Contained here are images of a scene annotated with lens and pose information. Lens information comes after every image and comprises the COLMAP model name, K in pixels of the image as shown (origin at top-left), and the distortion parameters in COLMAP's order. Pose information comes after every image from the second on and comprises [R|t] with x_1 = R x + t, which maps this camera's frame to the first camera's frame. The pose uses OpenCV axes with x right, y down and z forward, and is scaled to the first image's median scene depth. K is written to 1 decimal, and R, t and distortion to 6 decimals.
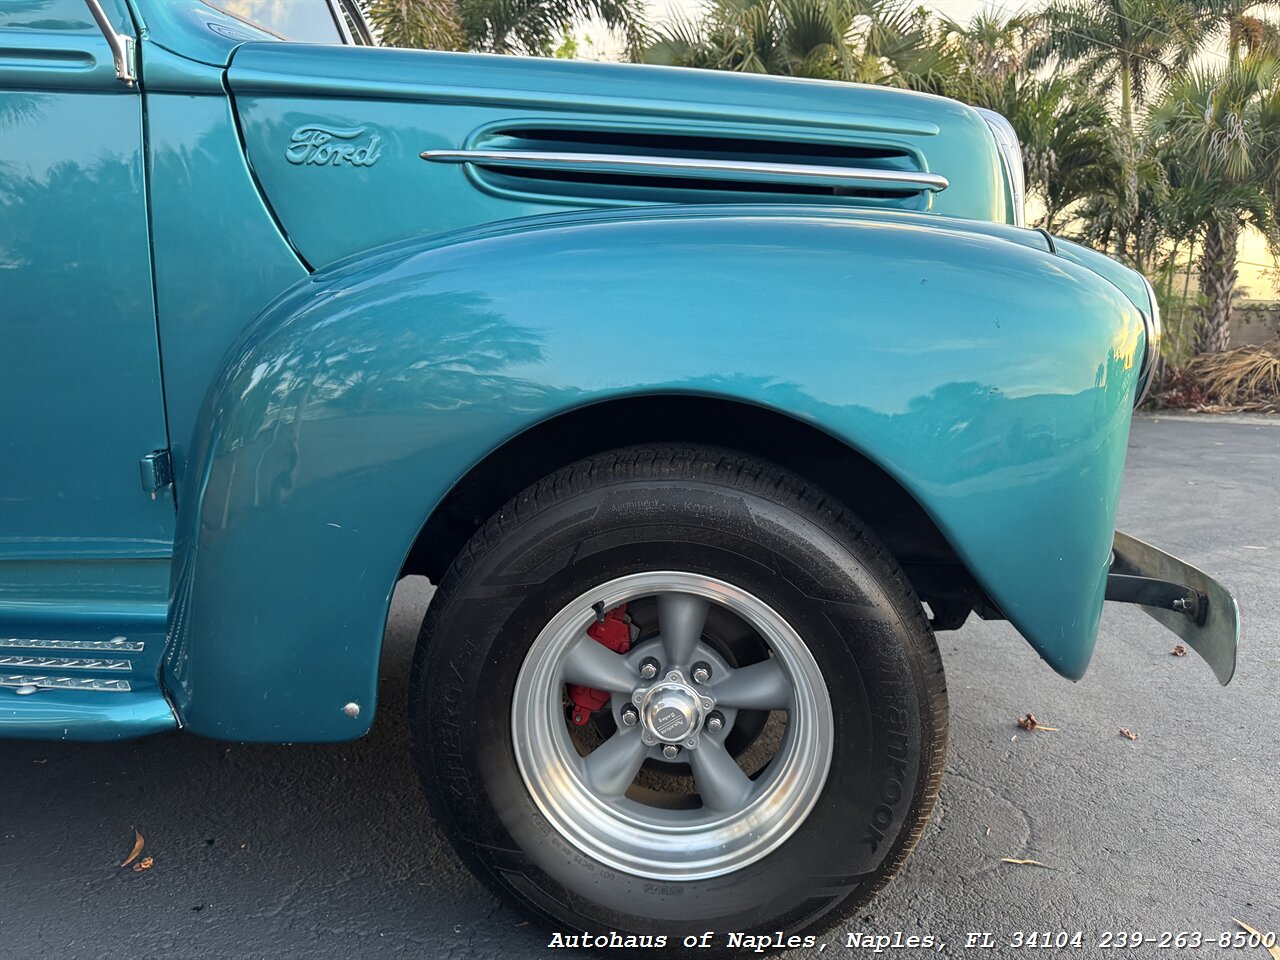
lens RADIAL K [[911.8, 0, 645.2], [0, 911.8, 482.0], [0, 0, 1]] dist [0.005176, -0.008260]
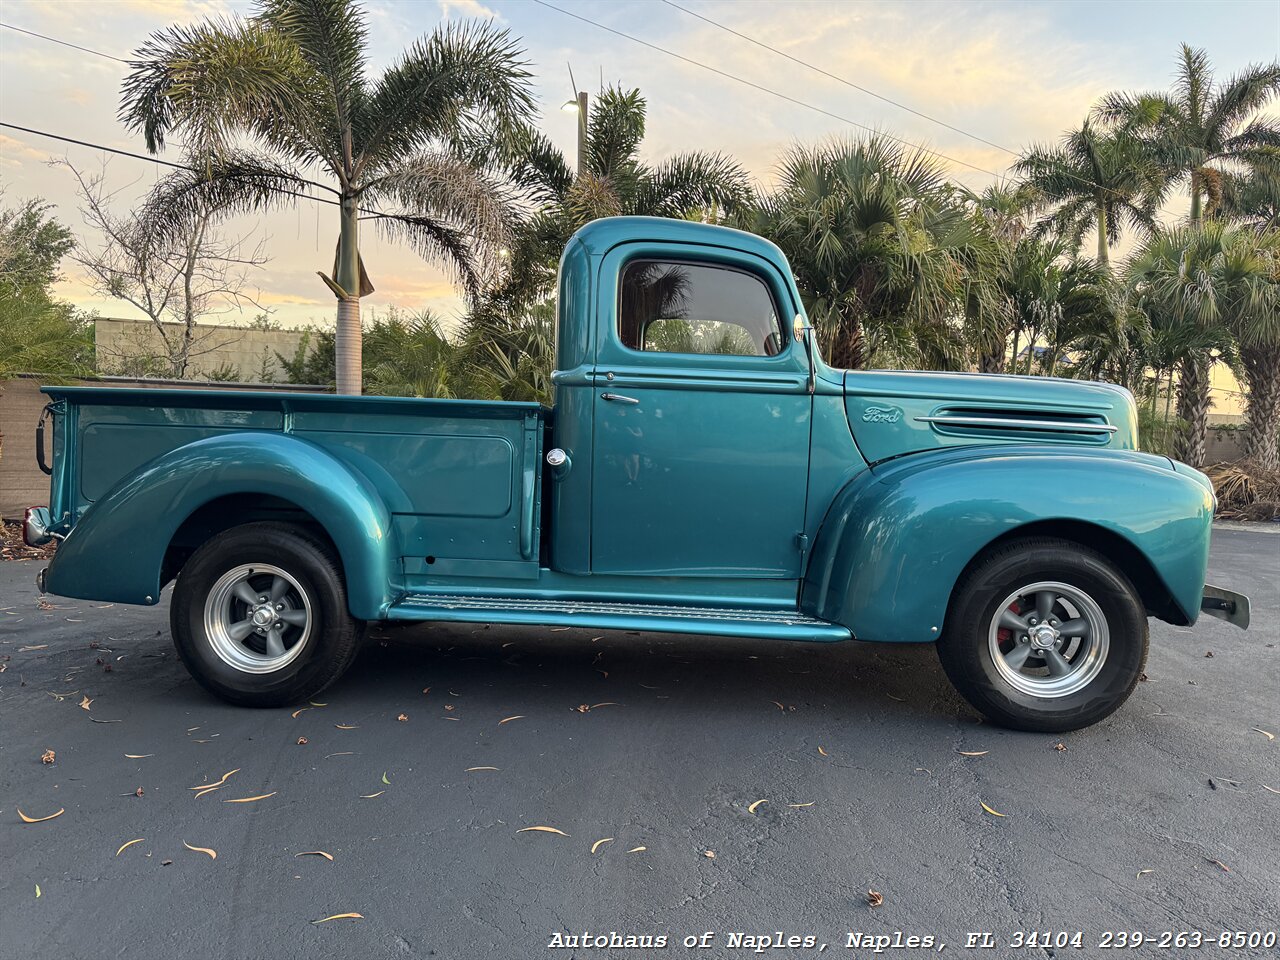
lens RADIAL K [[894.6, 0, 640.0], [0, 894.6, 480.0], [0, 0, 1]] dist [-0.000061, -0.005620]
pose [[0.999645, 0.025554, 0.007489, -0.097304], [-0.024674, 0.994649, -0.100325, 0.006927], [-0.010013, 0.100104, 0.994927, -0.136144]]
